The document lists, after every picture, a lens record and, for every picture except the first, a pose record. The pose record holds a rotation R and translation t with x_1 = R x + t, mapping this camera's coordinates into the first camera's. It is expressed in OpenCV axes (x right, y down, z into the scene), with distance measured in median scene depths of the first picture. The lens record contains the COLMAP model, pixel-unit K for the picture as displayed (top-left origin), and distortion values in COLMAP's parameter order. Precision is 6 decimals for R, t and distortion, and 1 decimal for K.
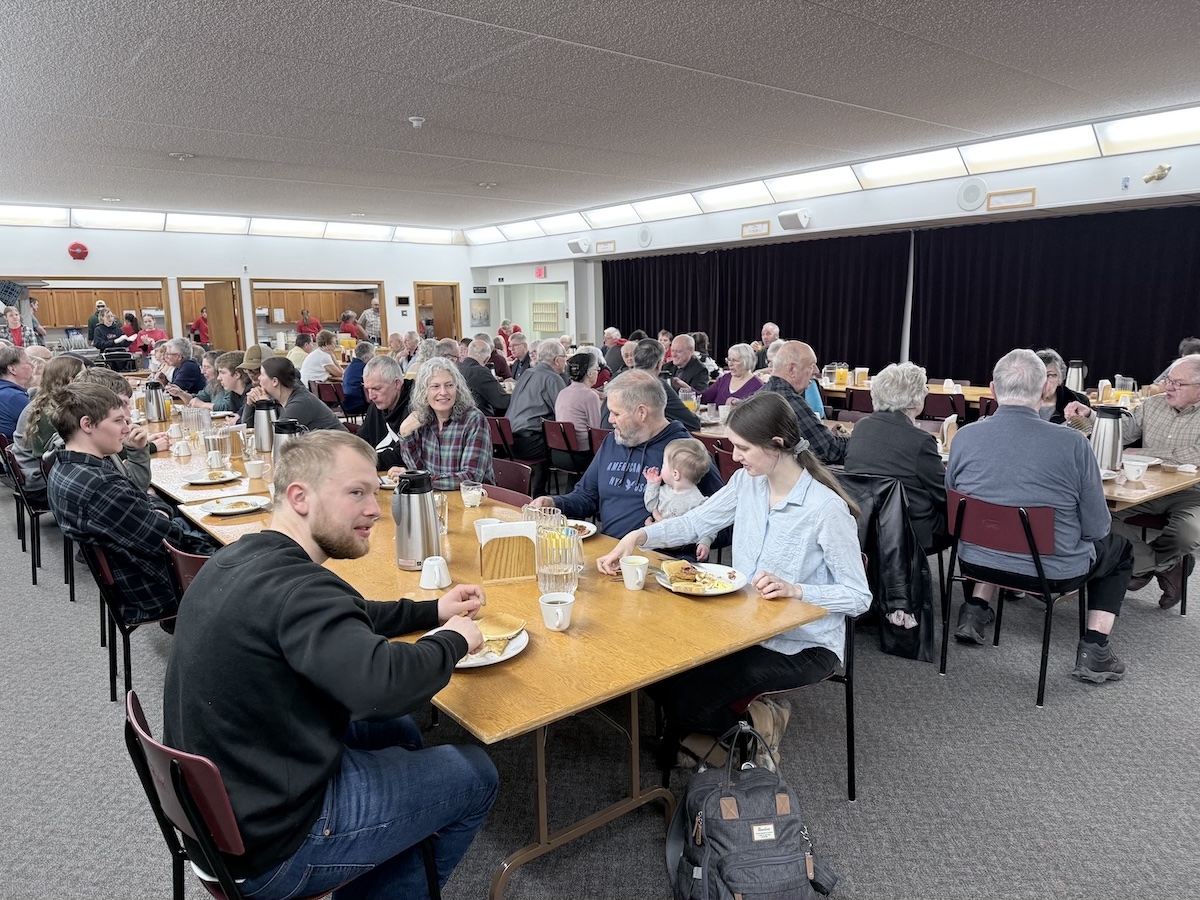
lens RADIAL K [[842.8, 0, 600.0], [0, 842.8, 450.0], [0, 0, 1]] dist [0.006414, 0.001725]
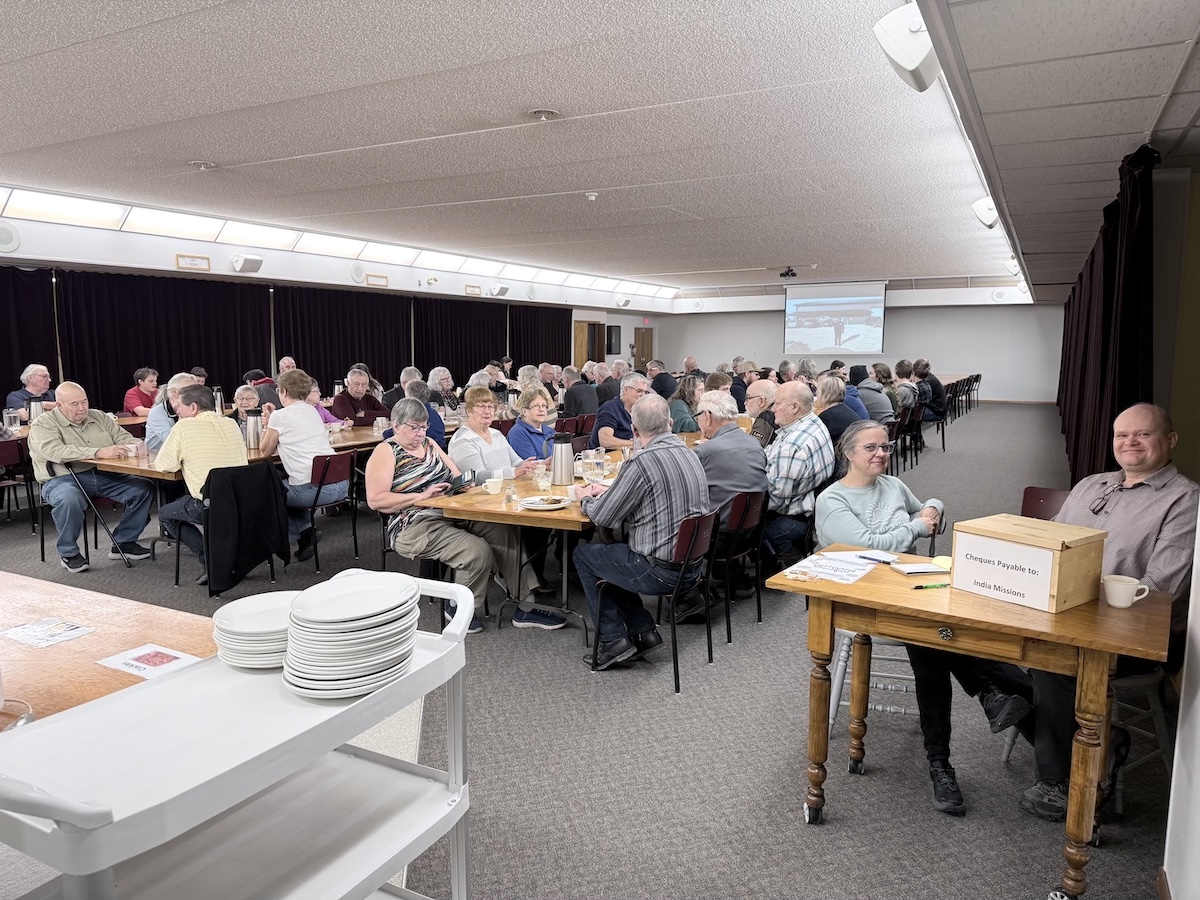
lens RADIAL K [[842.8, 0, 600.0], [0, 842.8, 450.0], [0, 0, 1]] dist [0.006414, 0.001725]
pose [[-0.415471, -0.107177, 0.903270, -1.119739], [0.141499, 0.973330, 0.180574, -0.206645], [-0.898533, 0.202835, -0.389224, 1.265261]]
